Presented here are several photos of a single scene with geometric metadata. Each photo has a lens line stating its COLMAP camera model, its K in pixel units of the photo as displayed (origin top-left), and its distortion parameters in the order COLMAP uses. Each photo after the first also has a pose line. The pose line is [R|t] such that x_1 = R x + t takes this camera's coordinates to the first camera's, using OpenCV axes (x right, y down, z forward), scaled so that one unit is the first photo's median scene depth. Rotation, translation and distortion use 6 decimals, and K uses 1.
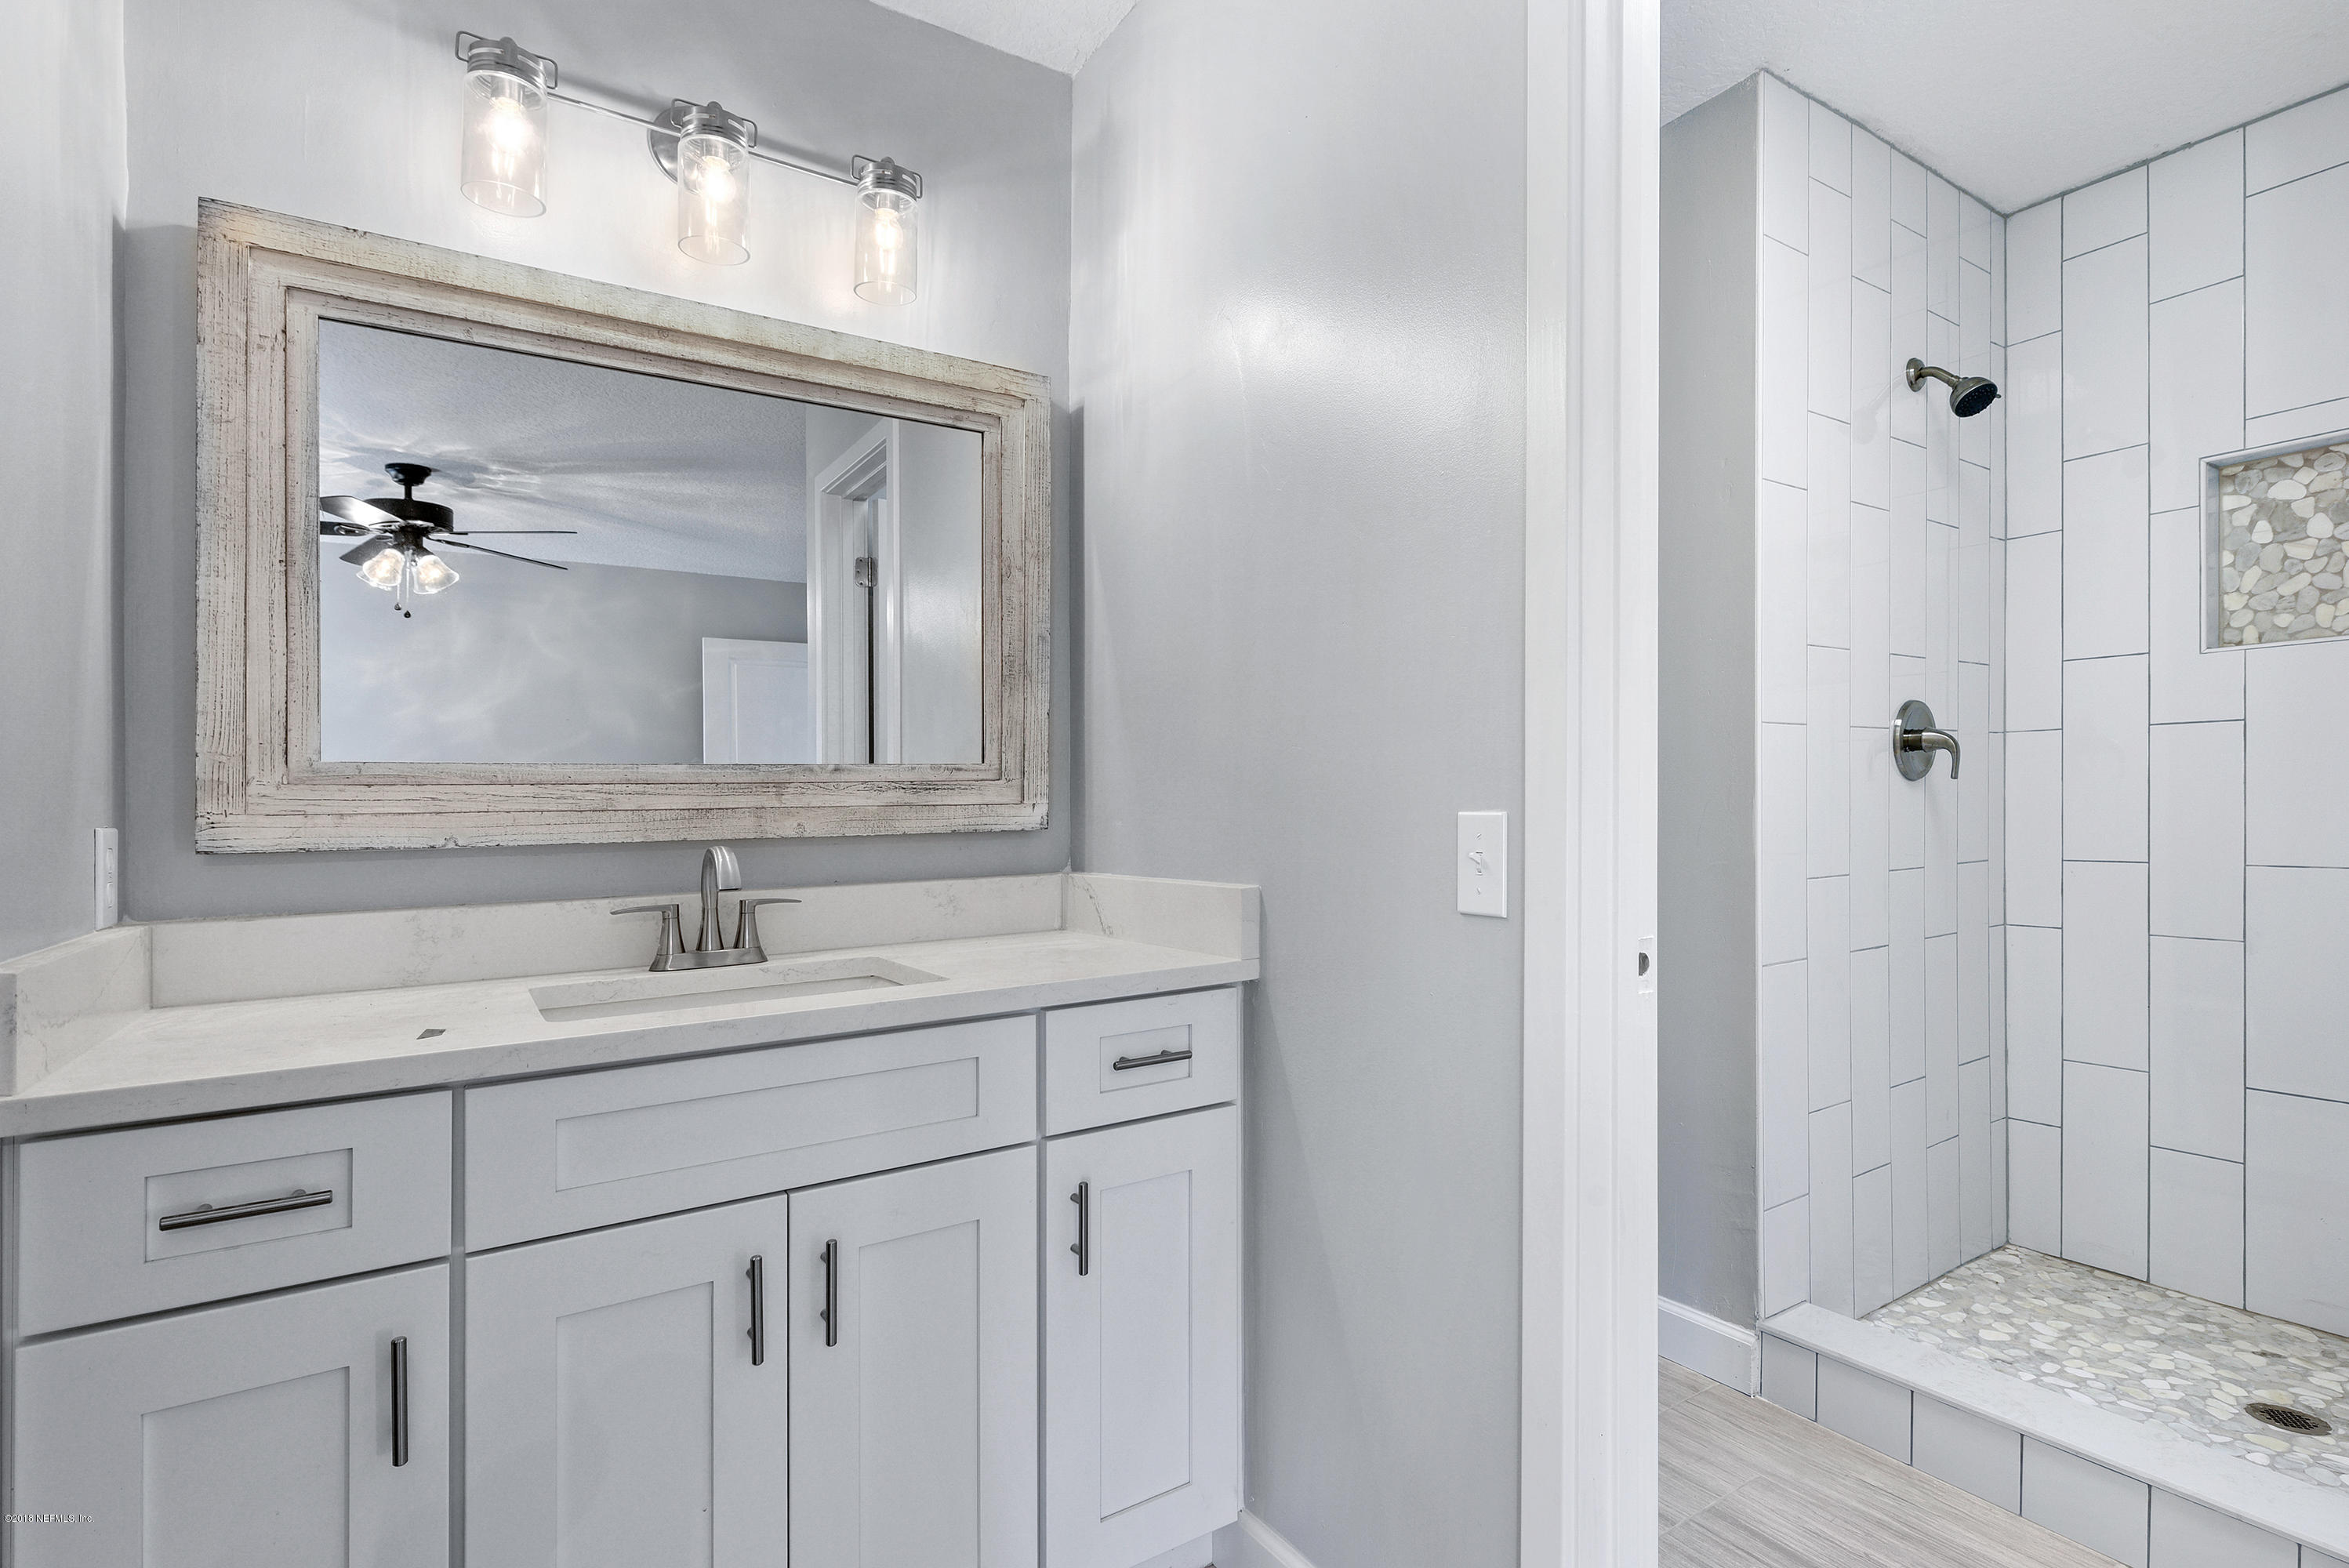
lens RADIAL K [[1135.8, 0, 1186.5], [0, 1135.8, 824.7], [0, 0, 1]] dist [-0.002746, 0.000341]
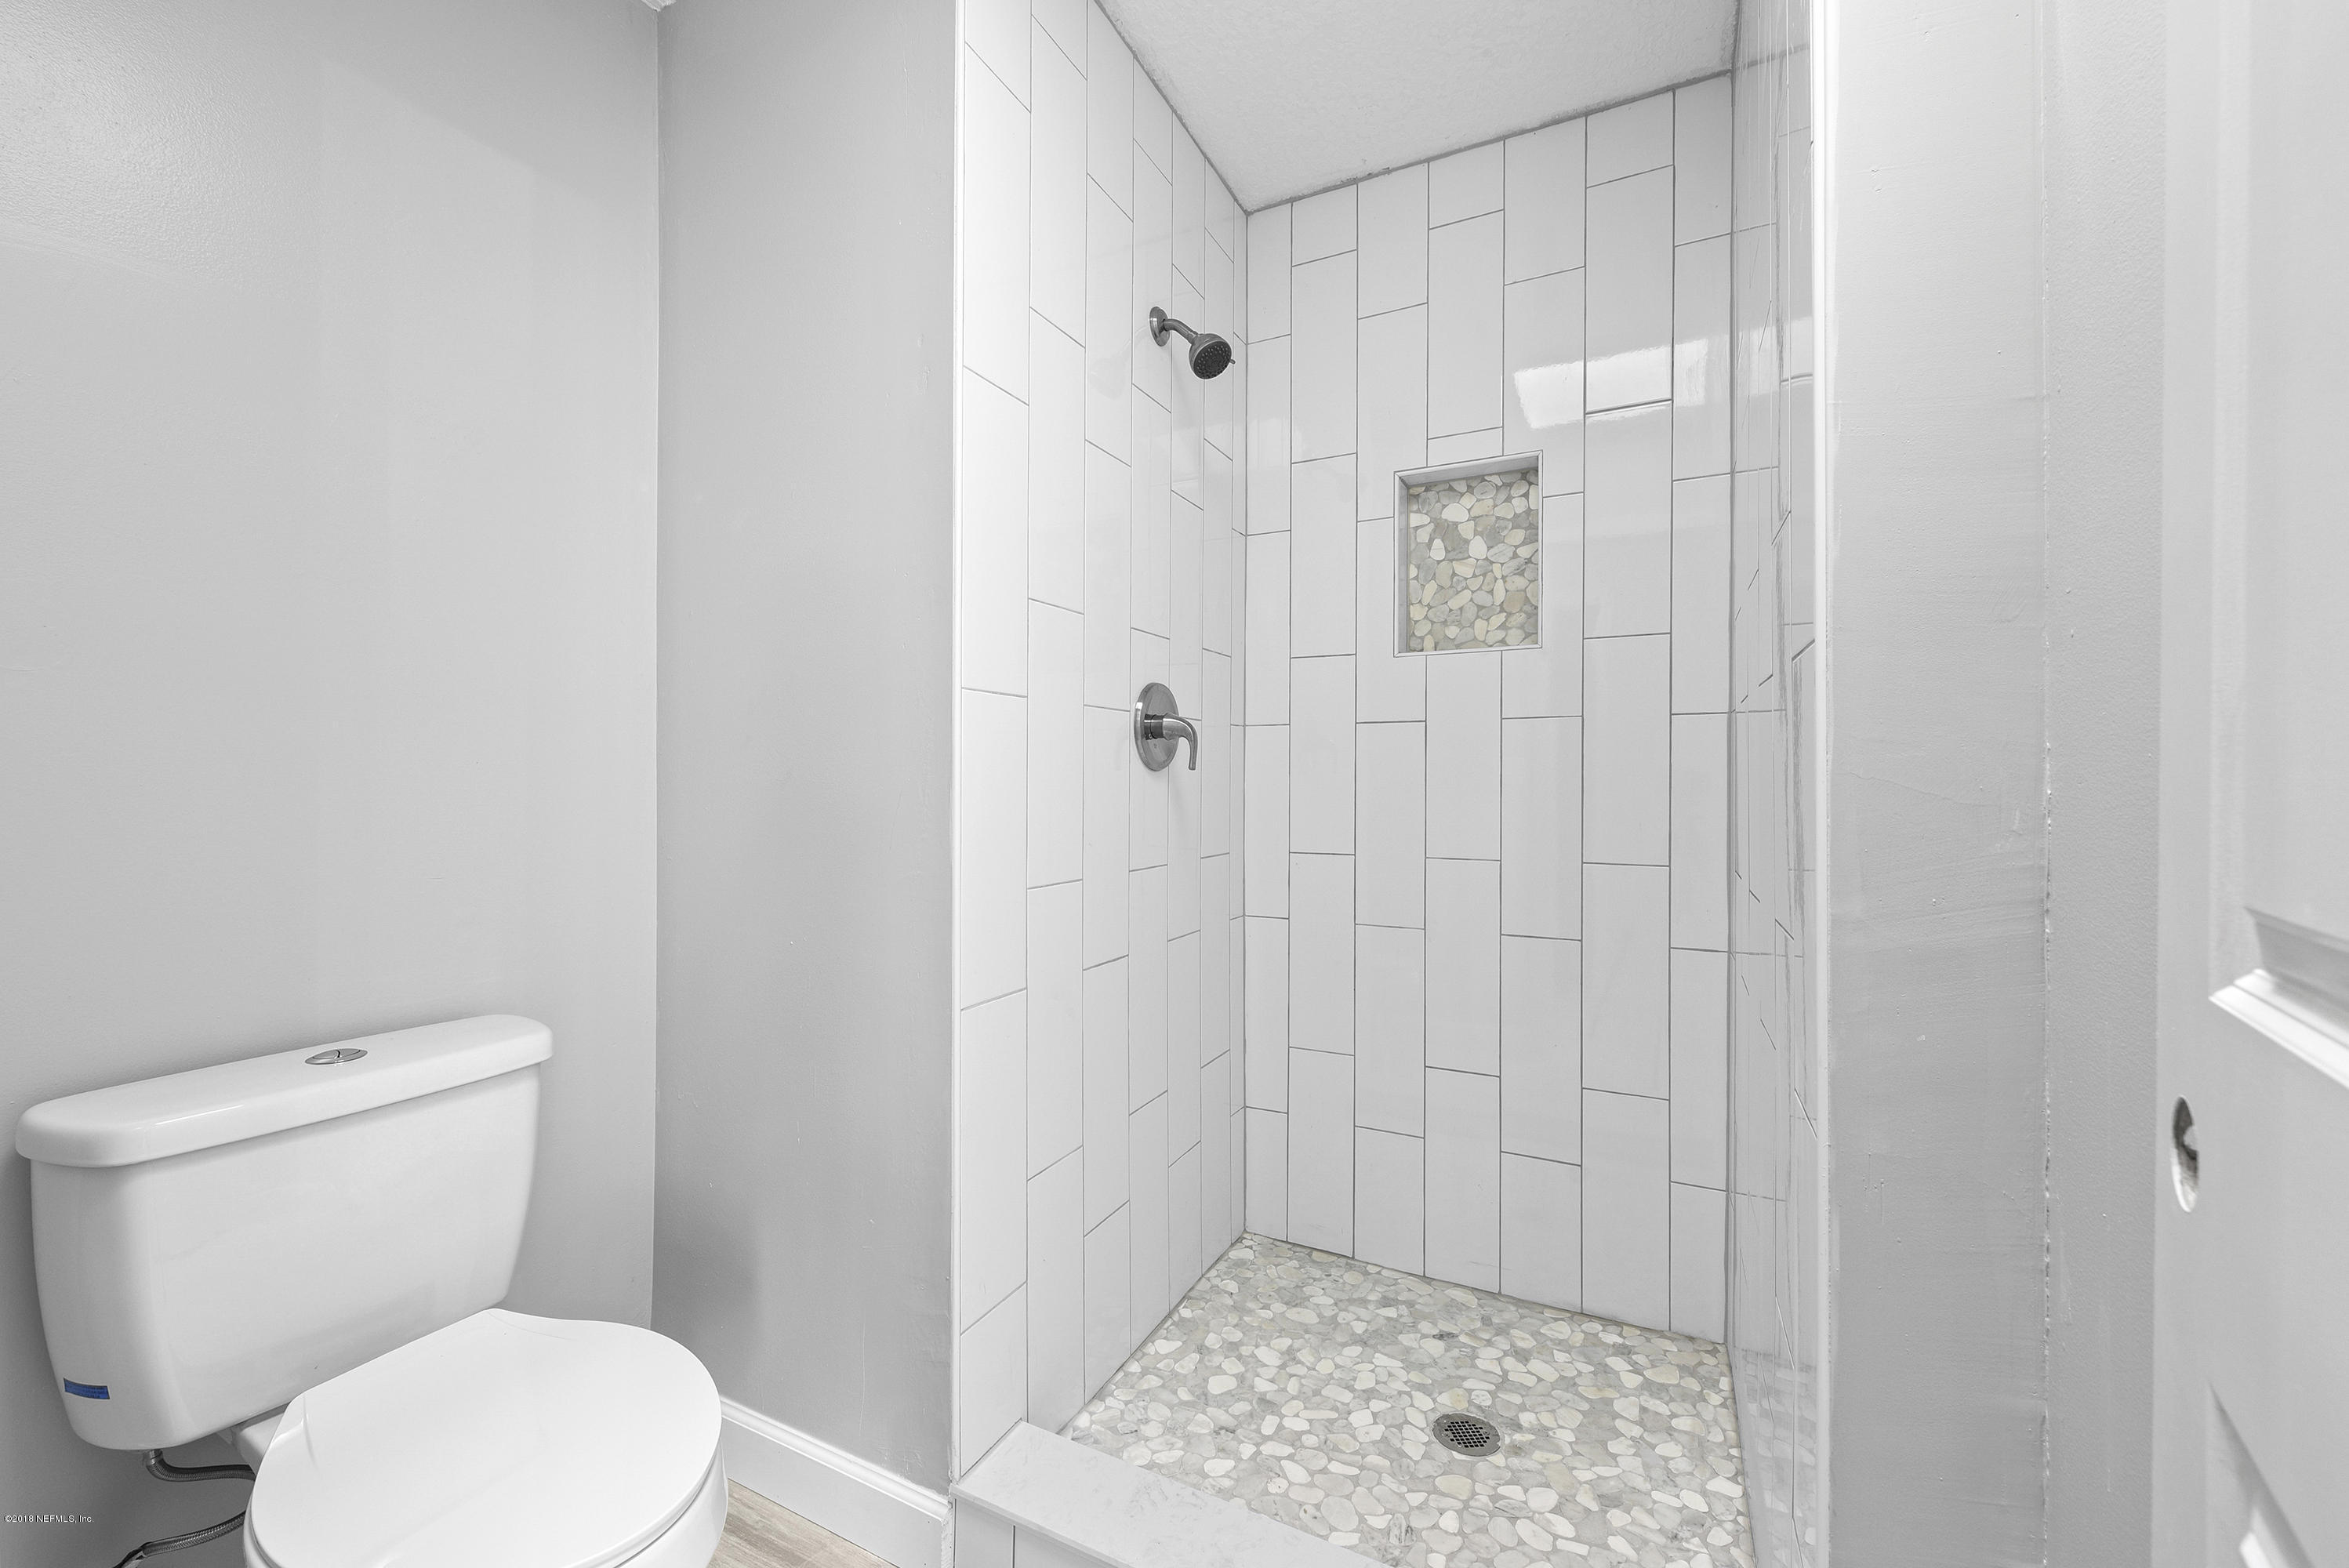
lens RADIAL K [[933.6, 0, 1171.2], [0, 933.6, 804.9], [0, 0, 1]] dist [-0.000504, -0.000457]
pose [[0.870714, 0.005010, 0.491764, 0.291153], [-0.004417, 0.999987, -0.002366, -0.010276], [-0.491770, -0.000112, 0.870725, 0.350252]]
